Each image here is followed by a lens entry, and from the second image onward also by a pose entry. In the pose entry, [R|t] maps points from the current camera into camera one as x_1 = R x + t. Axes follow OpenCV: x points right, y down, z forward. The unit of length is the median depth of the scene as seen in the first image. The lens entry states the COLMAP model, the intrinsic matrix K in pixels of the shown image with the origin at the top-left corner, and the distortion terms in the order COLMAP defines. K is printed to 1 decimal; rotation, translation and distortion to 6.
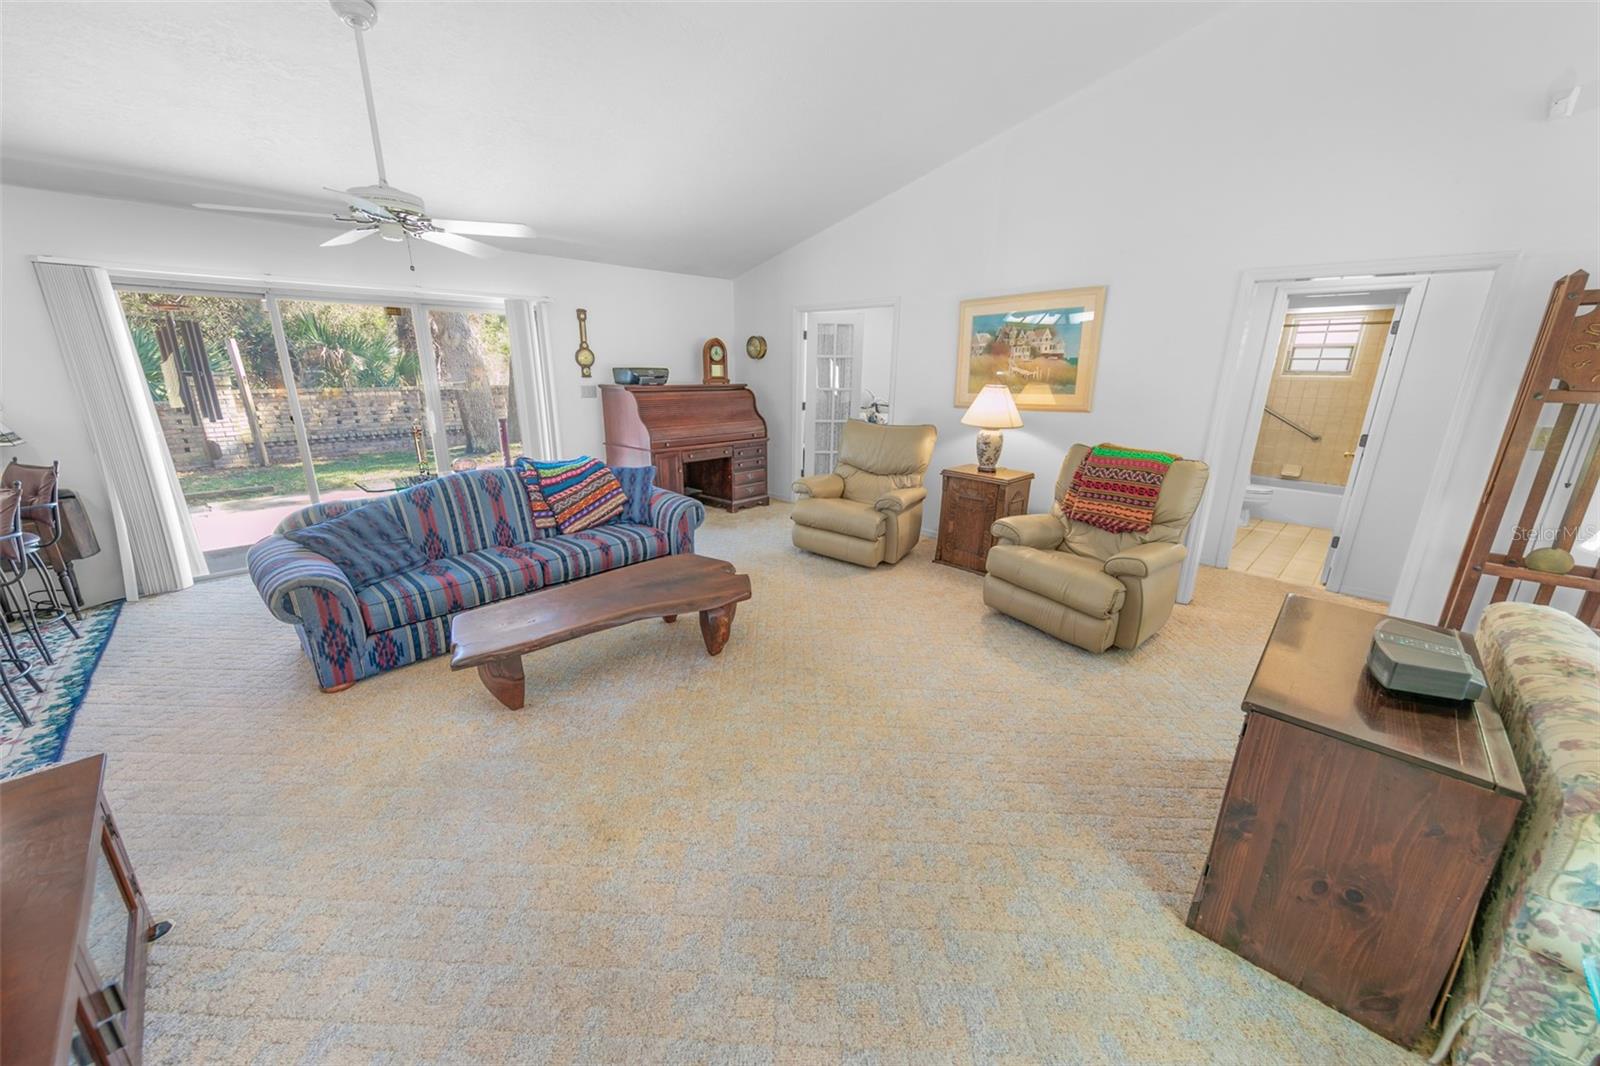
lens RADIAL K [[584.9, 0, 798.1], [0, 584.9, 530.2], [0, 0, 1]] dist [0.009270, -0.000057]
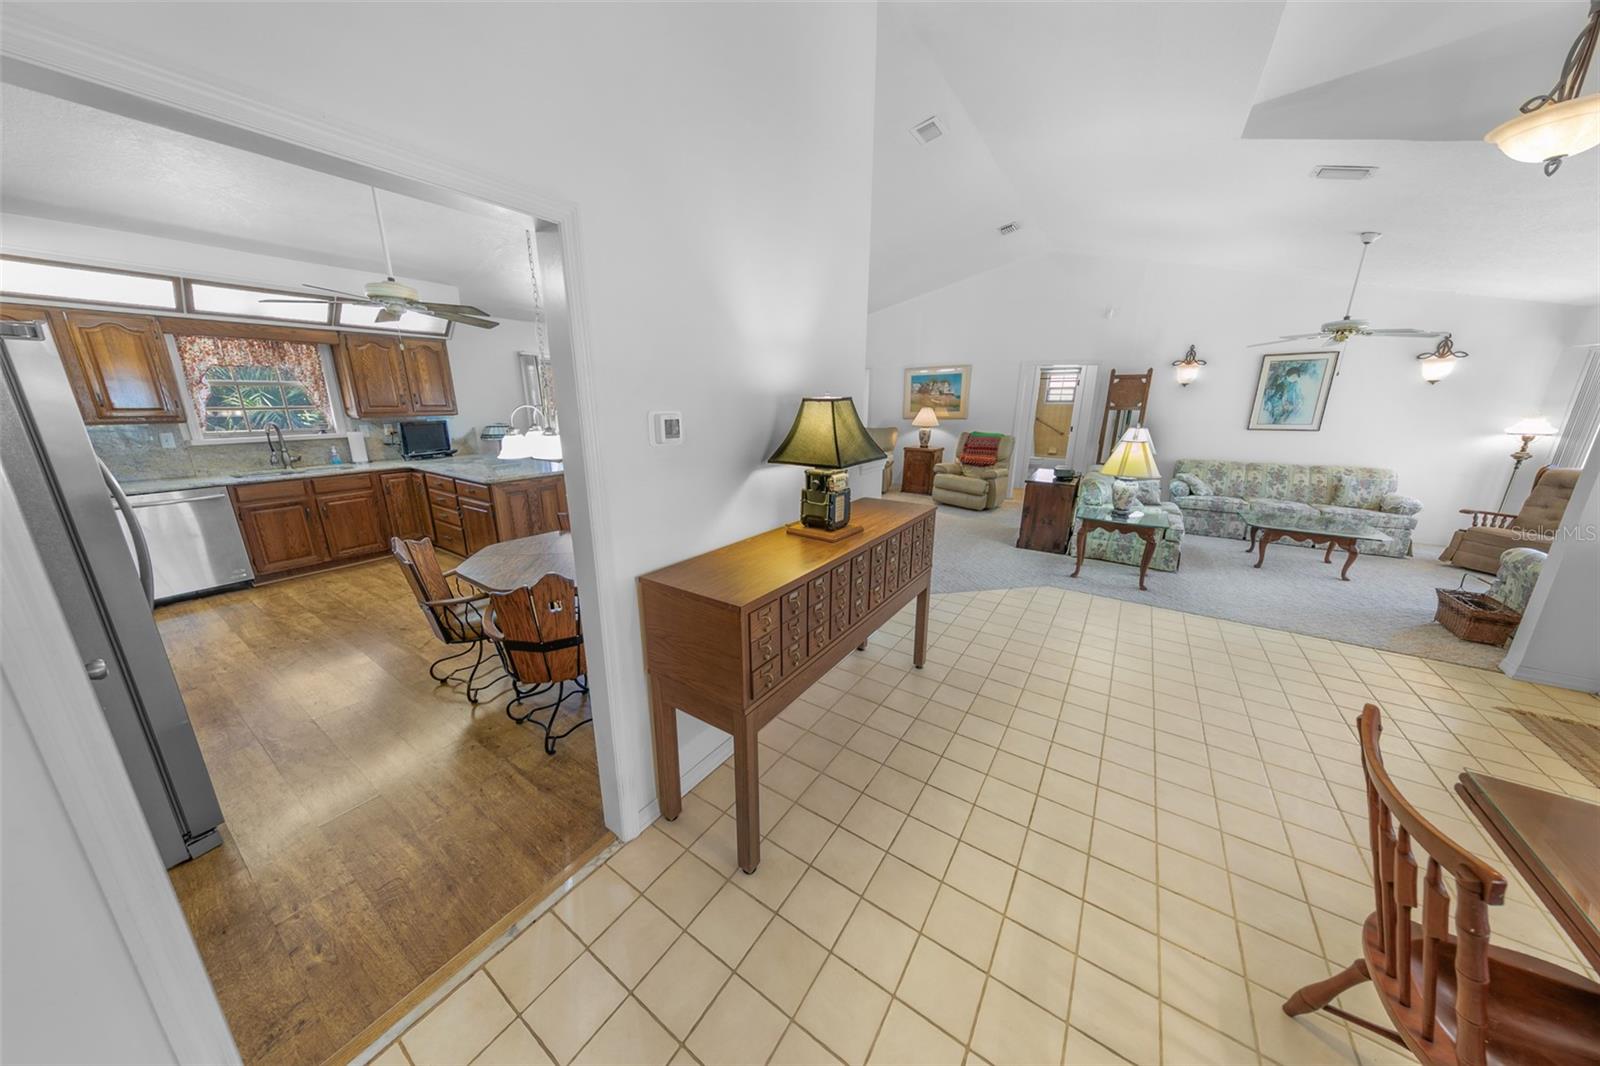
lens RADIAL K [[499.9, 0, 795.8], [0, 499.9, 529.2], [0, 0, 1]] dist [0.007559, -0.000176]
pose [[0.980719, -0.055108, 0.187491, -0.508909], [0.058465, 0.998212, -0.012420, 0.198629], [-0.186471, 0.023142, 0.982188, -0.727686]]
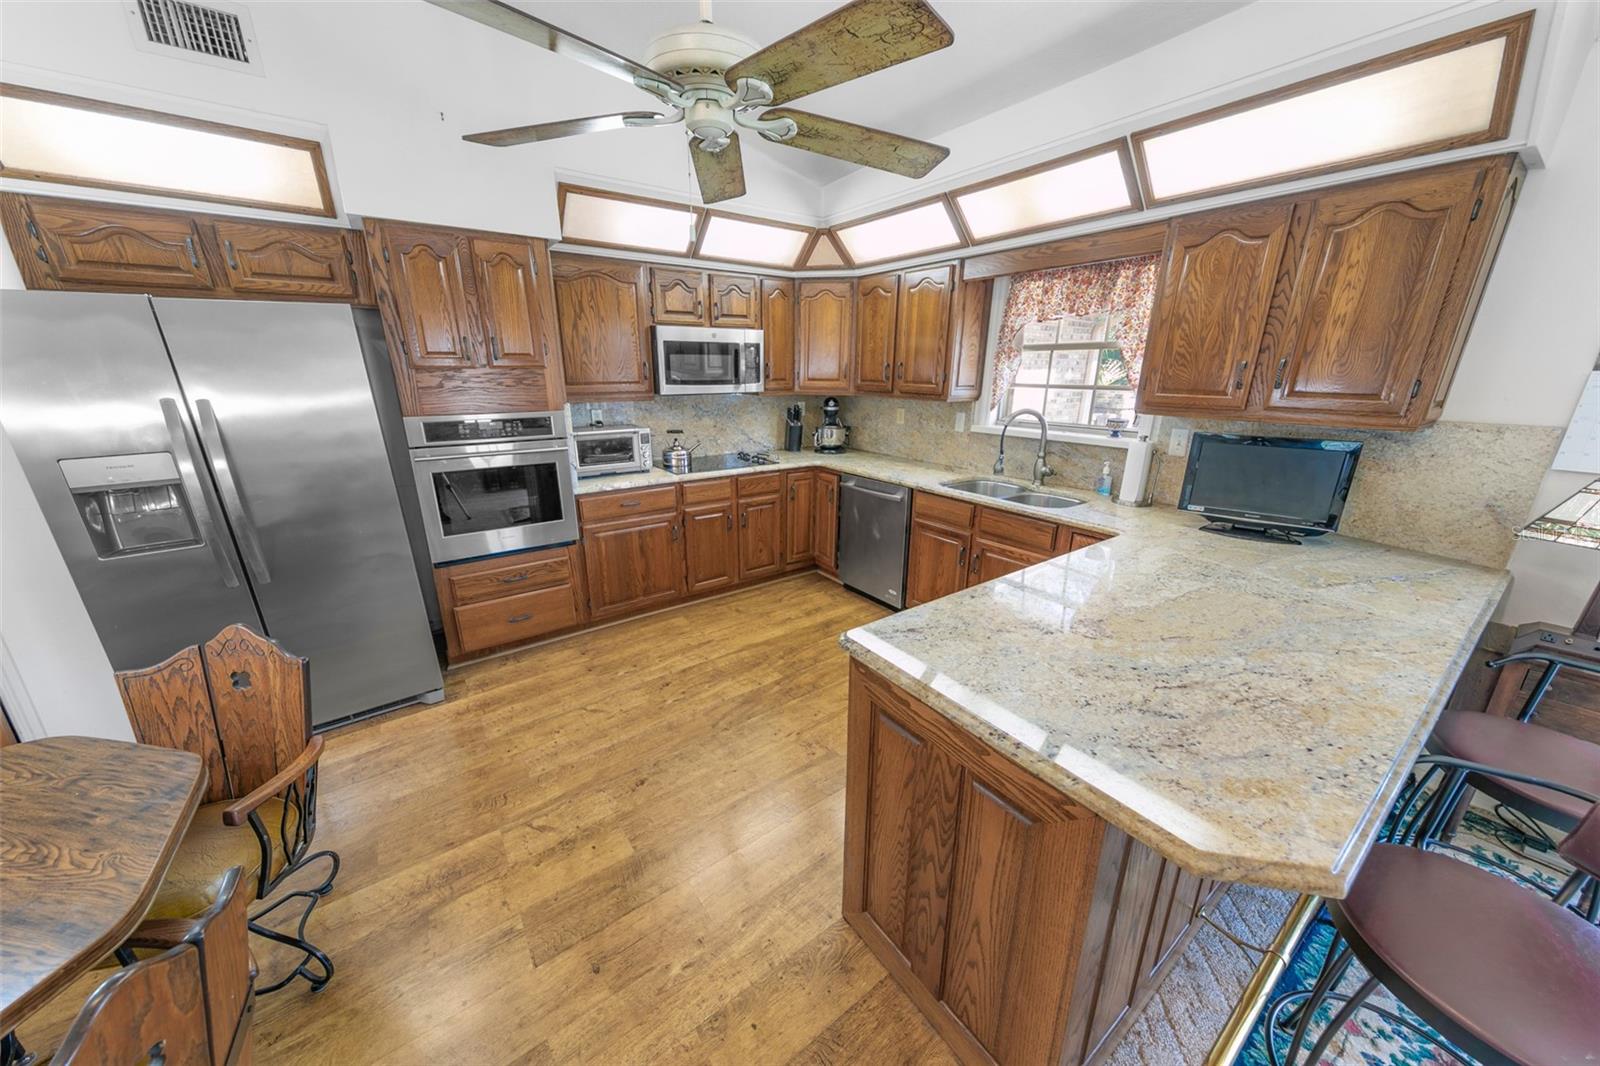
lens RADIAL K [[543.6, 0, 800.0], [0, 543.6, 533.0], [0, 0, 1]] dist [0.000600, 0.000088]
pose [[-0.161873, 0.282136, -0.945620, -0.605450], [-0.277534, 0.906563, 0.317991, -0.075066], [0.946980, 0.313916, -0.068446, 0.244473]]
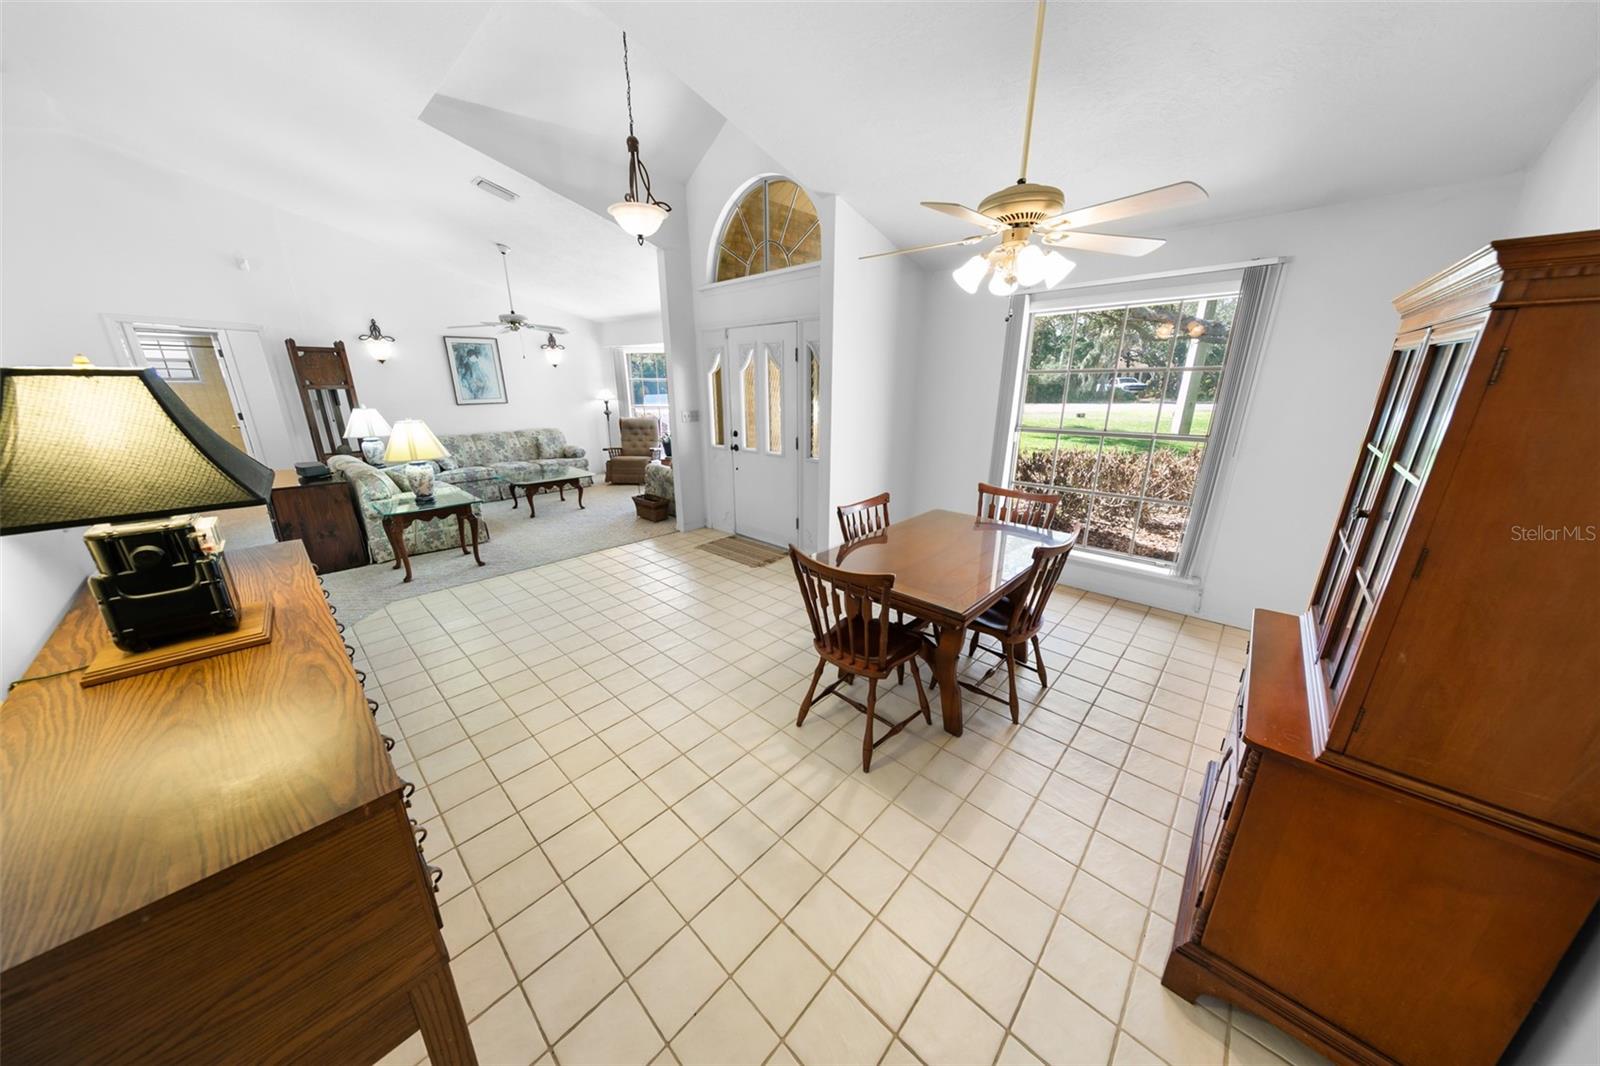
lens RADIAL K [[499.9, 0, 795.8], [0, 499.9, 529.2], [0, 0, 1]] dist [0.007559, -0.000176]
pose [[-0.039721, -0.296929, 0.954073, -0.623366], [0.270837, 0.915883, 0.296320, 0.151632], [-0.961805, 0.270168, 0.044040, -0.554695]]
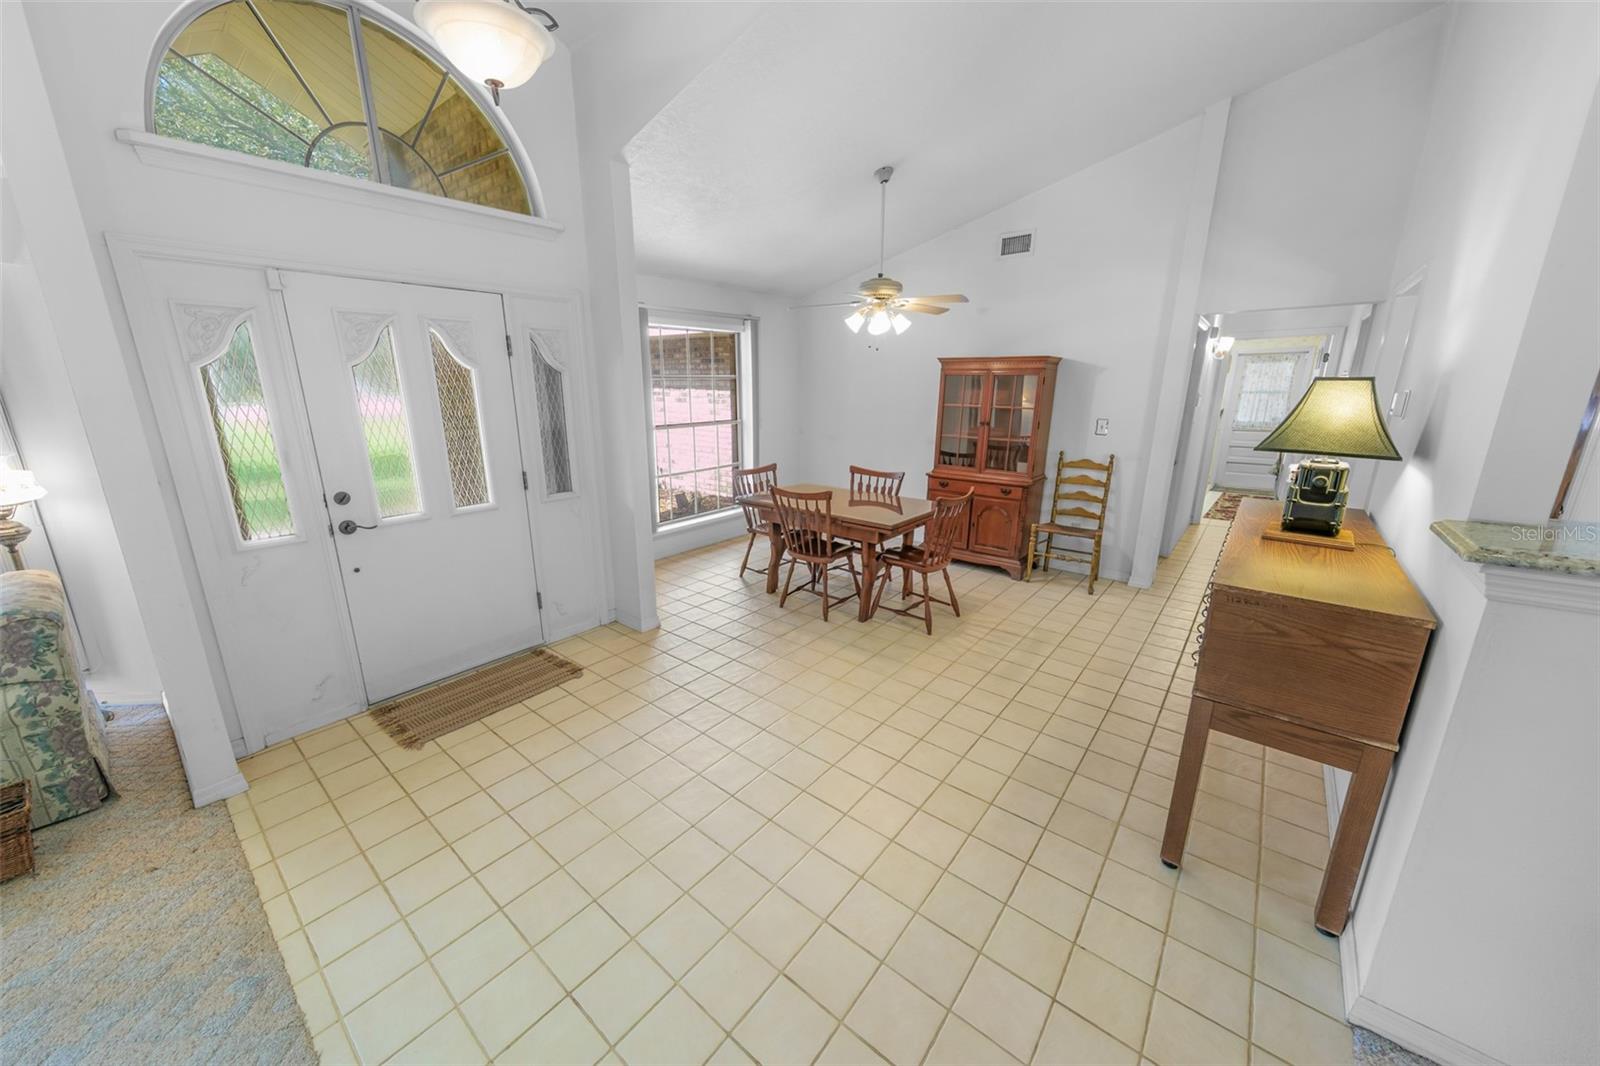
lens RADIAL K [[574.0, 0, 796.4], [0, 574.0, 531.0], [0, 0, 1]] dist [0.007559, -0.000197]
pose [[-0.994471, 0.017505, -0.103540, 0.100695], [-0.037060, 0.864052, 0.502036, -0.038453], [0.098252, 0.503098, -0.858626, 0.143820]]
